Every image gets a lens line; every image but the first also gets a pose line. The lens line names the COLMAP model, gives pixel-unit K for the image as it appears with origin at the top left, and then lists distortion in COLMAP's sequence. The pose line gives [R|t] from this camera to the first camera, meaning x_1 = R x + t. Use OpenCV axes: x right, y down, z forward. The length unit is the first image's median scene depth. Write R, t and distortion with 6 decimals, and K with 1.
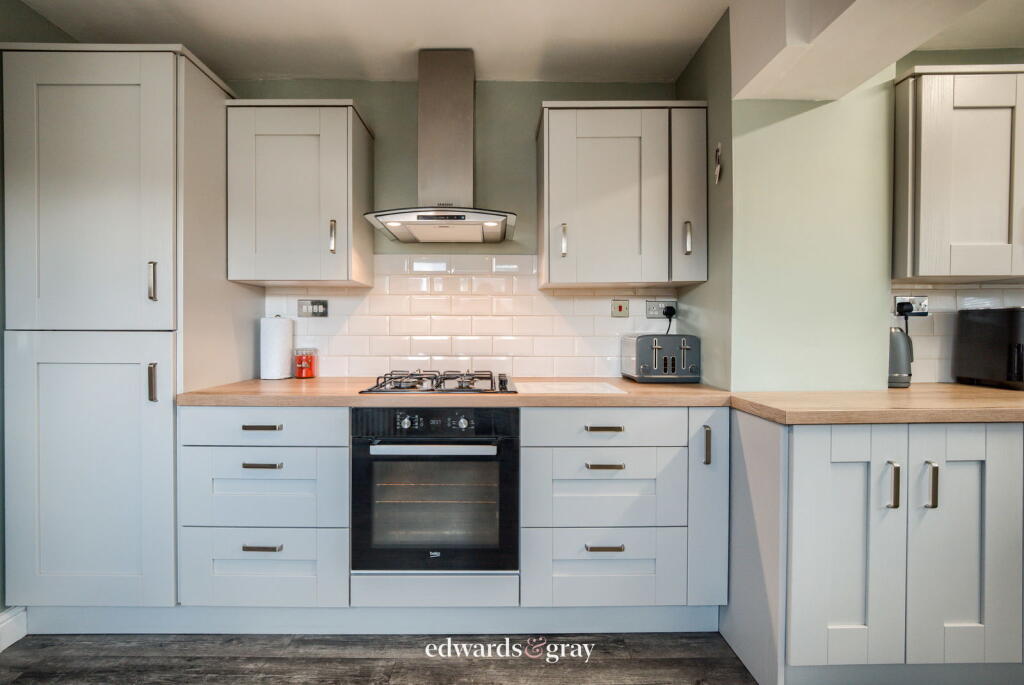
lens RADIAL K [[449.3, 0, 491.5], [0, 449.3, 333.6], [0, 0, 1]] dist [-0.003582, -0.000519]
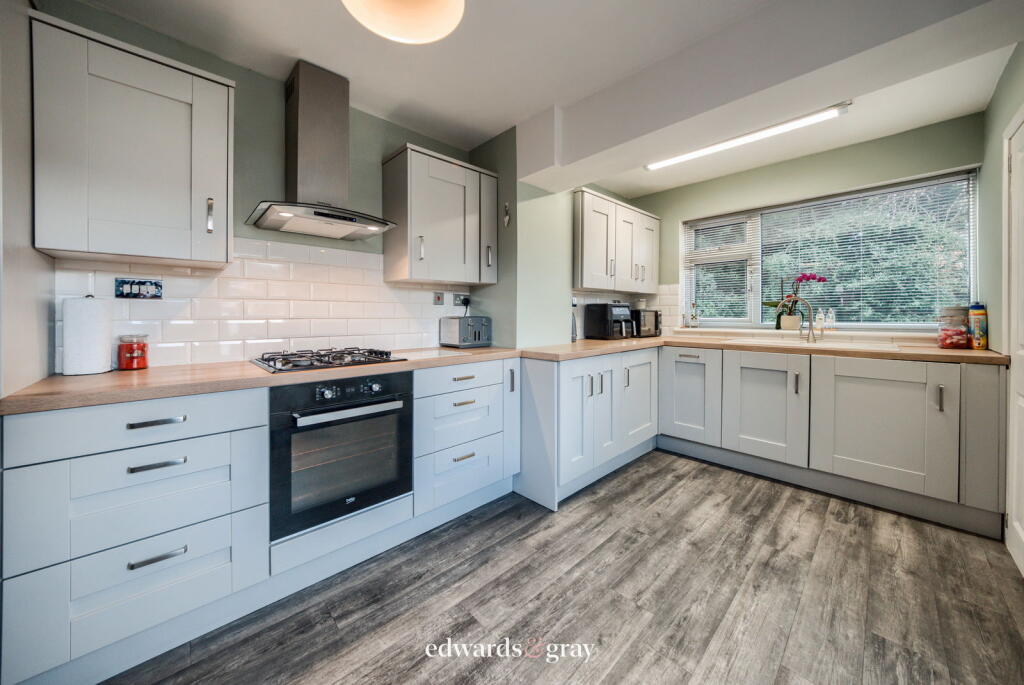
lens RADIAL K [[367.4, 0, 507.8], [0, 367.4, 315.6], [0, 0, 1]] dist [-0.009015, 0.000241]
pose [[0.727844, -0.005181, 0.685723, -0.459254], [0.008618, 0.999962, -0.001593, 0.003255], [-0.685689, 0.007069, 0.727860, -0.004272]]
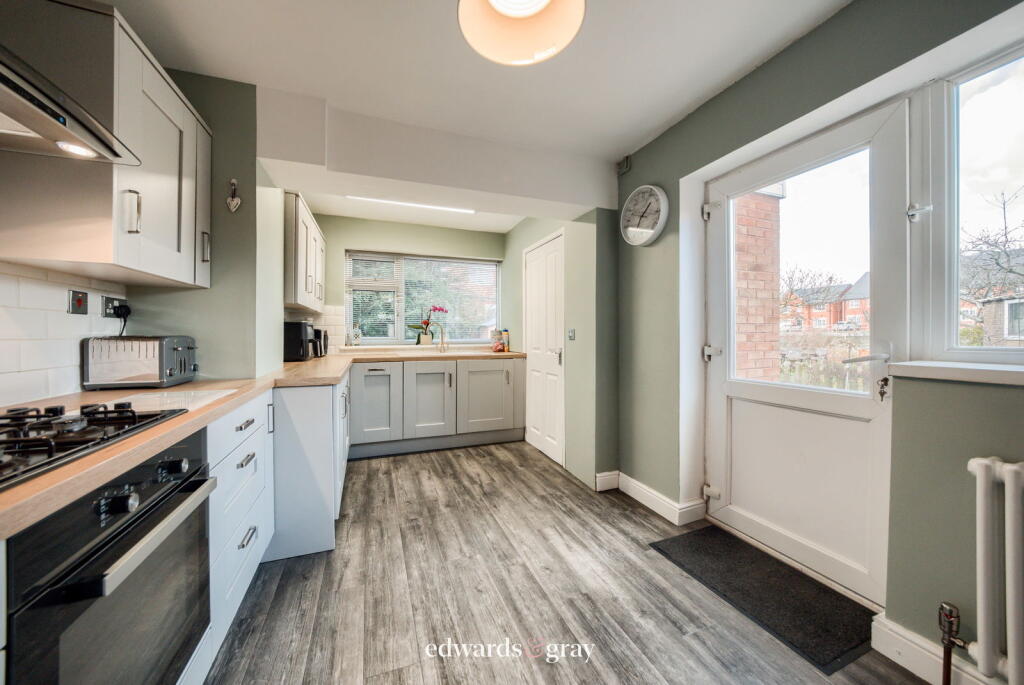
lens RADIAL K [[347.3, 0, 503.5], [0, 347.3, 336.5], [0, 0, 1]] dist [-0.016855, 0.002241]
pose [[-0.350322, -0.007627, 0.936598, -0.669915], [0.006066, 0.999927, 0.010412, 0.001536], [-0.936610, 0.009329, -0.350250, 0.670256]]
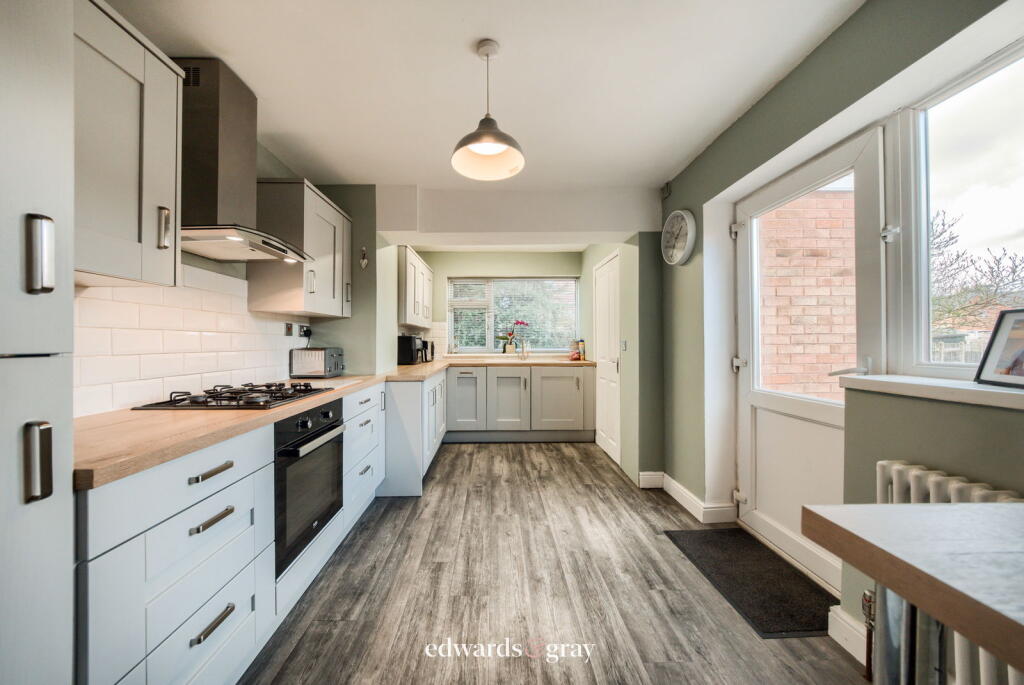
lens RADIAL K [[349.4, 0, 508.3], [0, 349.4, 339.4], [0, 0, 1]] dist [-0.007856, -0.000070]
pose [[-0.035909, 0.005323, 0.999341, -1.060916], [0.008406, 0.999952, -0.005024, -0.017188], [-0.999320, 0.008220, -0.035952, 0.458247]]
